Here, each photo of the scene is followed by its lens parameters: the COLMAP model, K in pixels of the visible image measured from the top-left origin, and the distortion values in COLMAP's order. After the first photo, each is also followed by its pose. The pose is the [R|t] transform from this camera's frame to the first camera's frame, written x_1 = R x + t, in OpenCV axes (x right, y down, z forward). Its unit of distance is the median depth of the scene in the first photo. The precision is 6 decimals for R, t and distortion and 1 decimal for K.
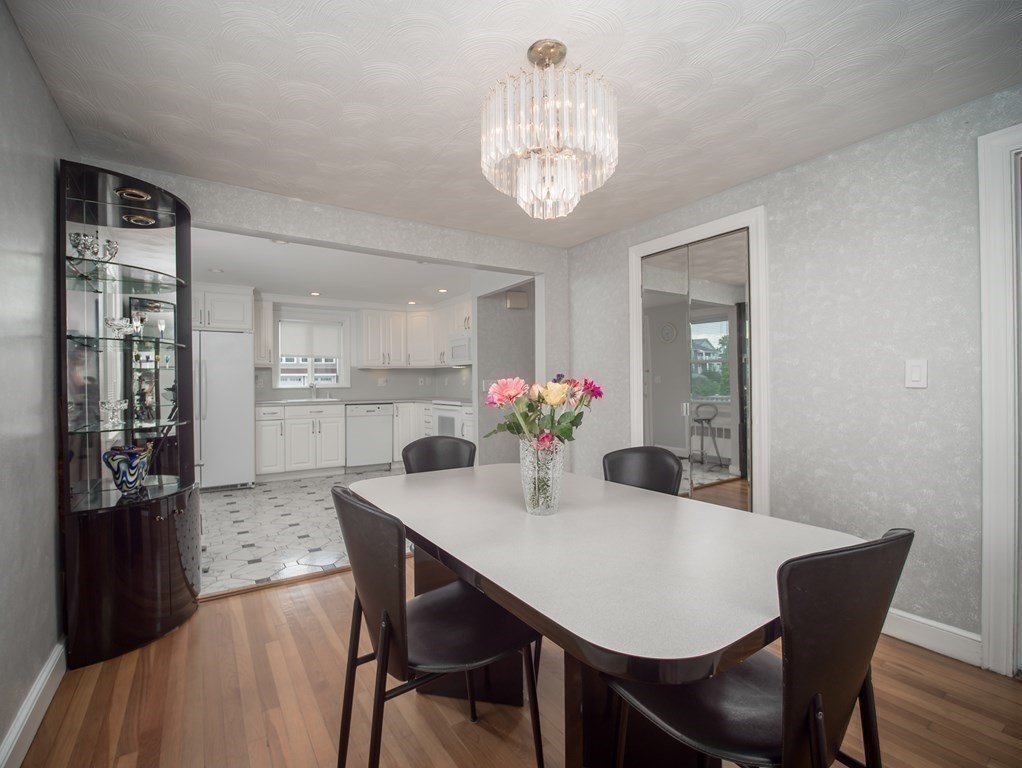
lens RADIAL K [[468.3, 0, 507.0], [0, 468.3, 378.5], [0, 0, 1]] dist [-0.022507, 0.000856]
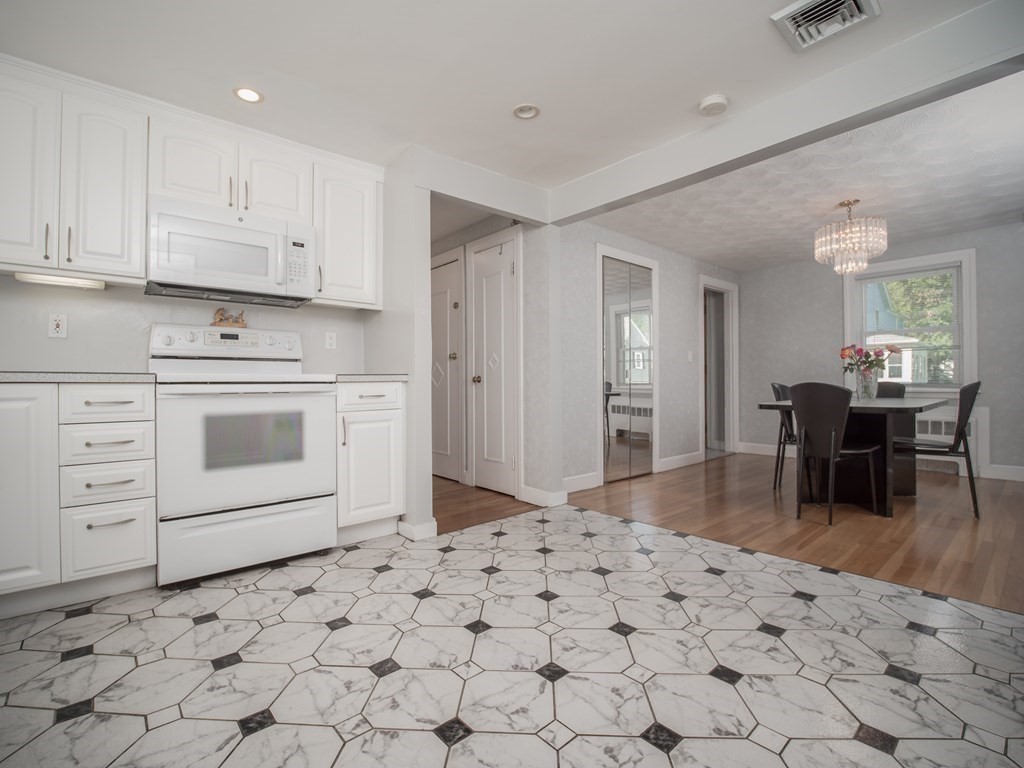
lens RADIAL K [[469.2, 0, 507.9], [0, 469.2, 381.4], [0, 0, 1]] dist [-0.022507, 0.000856]
pose [[-0.121163, 0.015922, 0.992505, -0.570756], [-0.003585, 0.999858, -0.016477, 0.062089], [-0.992626, -0.005554, -0.121089, 0.862700]]
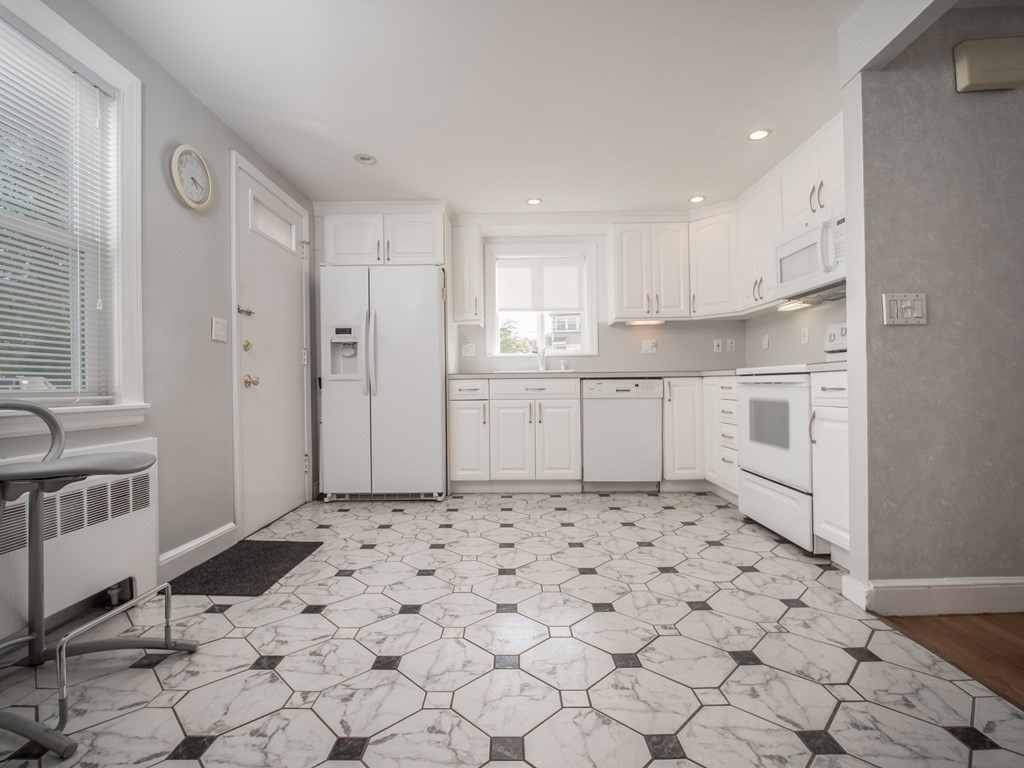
lens RADIAL K [[493.5, 0, 510.6], [0, 493.5, 384.6], [0, 0, 1]] dist [-0.015442, 0.000087]
pose [[0.825922, 0.001797, -0.563782, -0.067288], [0.009125, 0.999821, 0.016554, 0.057126], [0.563711, -0.018817, 0.825758, 0.461695]]
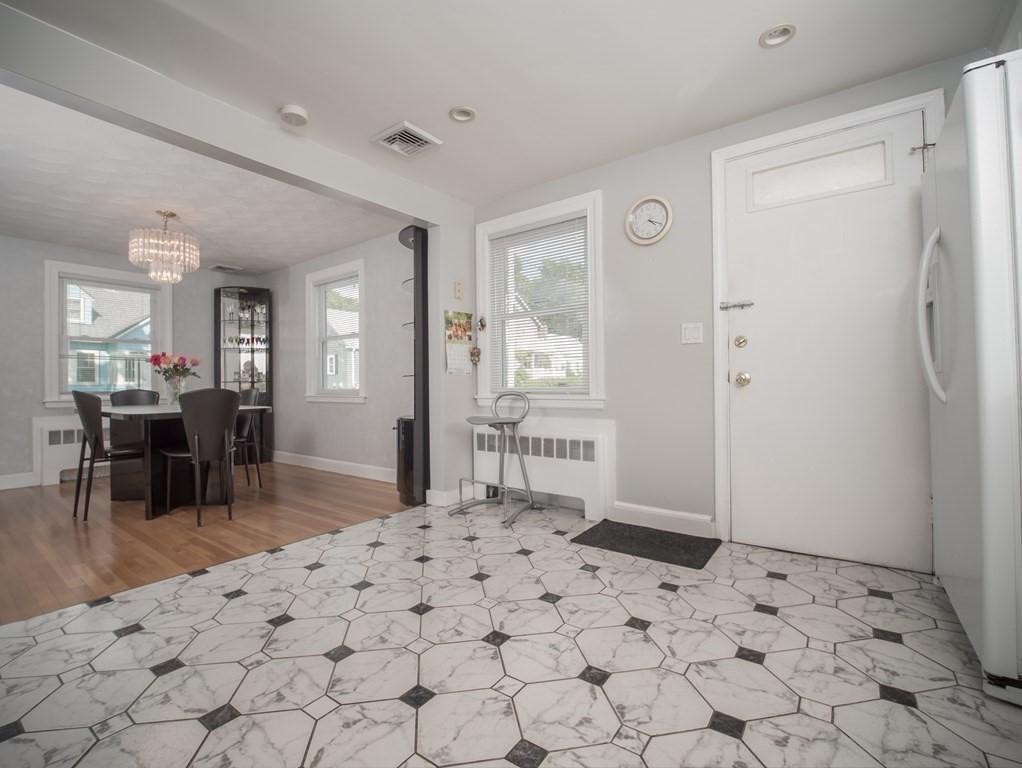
lens RADIAL K [[468.3, 0, 504.2], [0, 468.3, 381.5], [0, 0, 1]] dist [-0.022507, 0.000856]
pose [[-0.944167, 0.019595, -0.328884, -0.216127], [0.026332, 0.999524, -0.016044, 0.063240], [0.328414, -0.023808, -0.944234, 1.093565]]
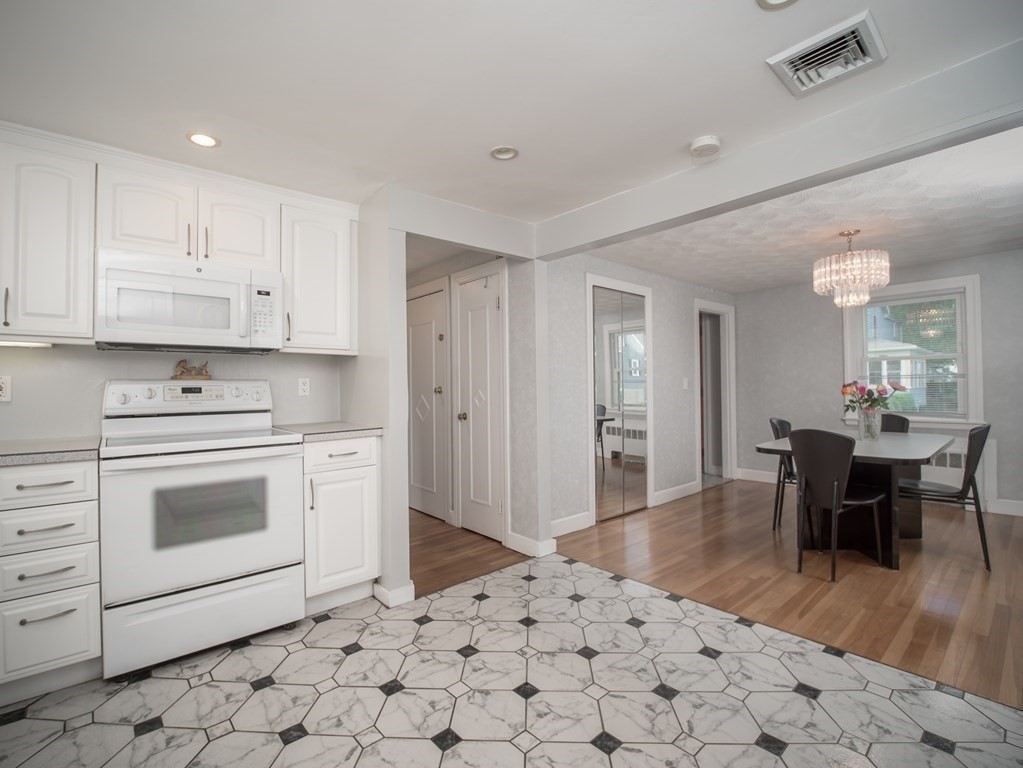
lens RADIAL K [[468.7, 0, 506.7], [0, 468.7, 381.0], [0, 0, 1]] dist [-0.022507, 0.000856]
pose [[-0.122133, 0.024831, 0.992203, -0.542722], [0.002907, 0.999692, -0.024660, 0.010724], [-0.992509, -0.000127, -0.122167, 0.841526]]
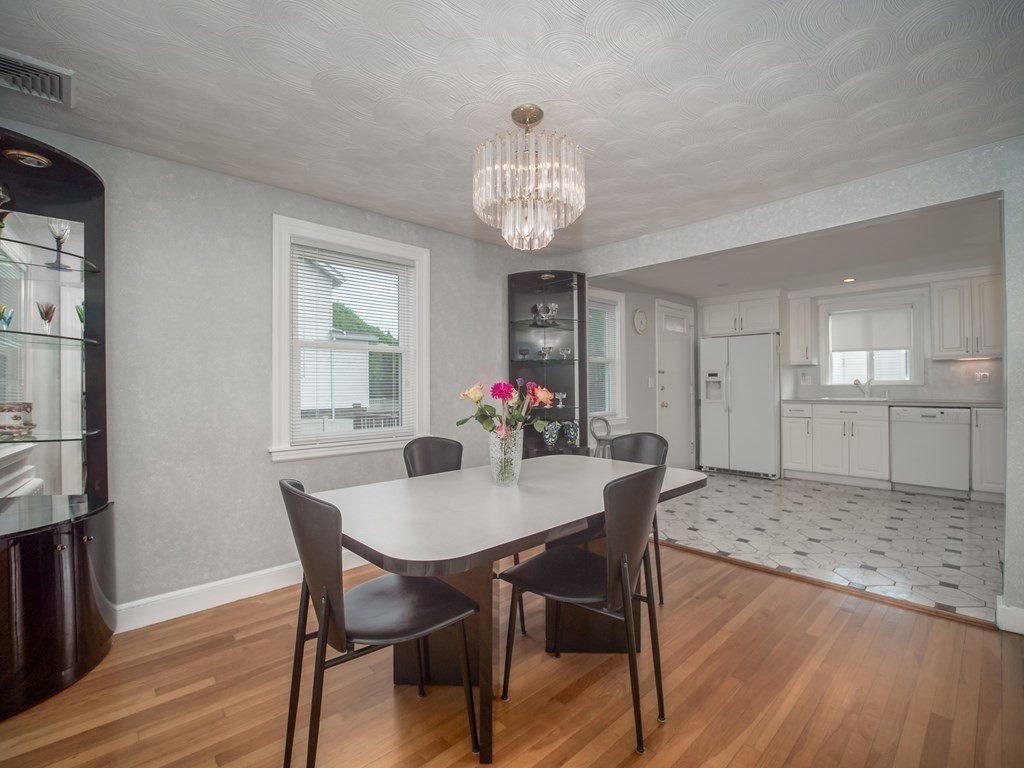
lens RADIAL K [[469.2, 0, 505.7], [0, 469.2, 383.7], [0, 0, 1]] dist [-0.022507, 0.000856]
pose [[0.167382, 0.006961, -0.985868, 0.376811], [0.018498, 0.999777, 0.010199, -0.004763], [0.985719, -0.019944, 0.167216, 0.216885]]
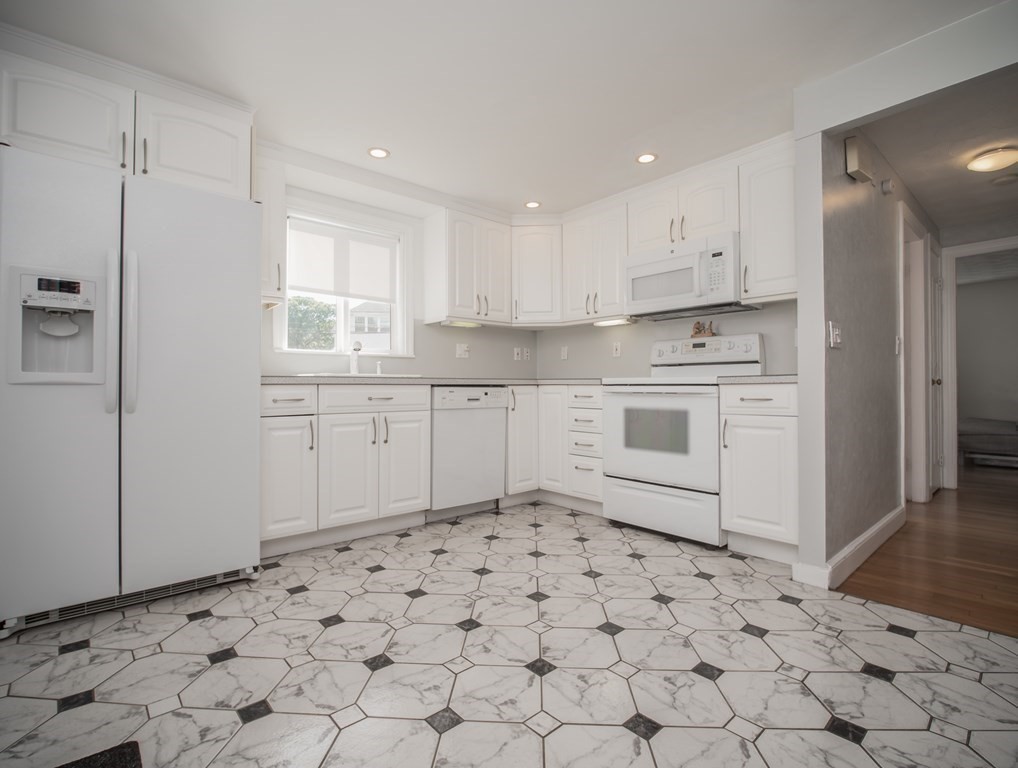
lens RADIAL K [[485.6, 0, 507.0], [0, 485.6, 382.7], [0, 0, 1]] dist [-0.016528, -0.001119]
pose [[0.991532, 0.010080, 0.129474, -0.365244], [-0.010572, 0.999939, 0.003113, 0.055149], [-0.129434, -0.004456, 0.991578, 0.524359]]
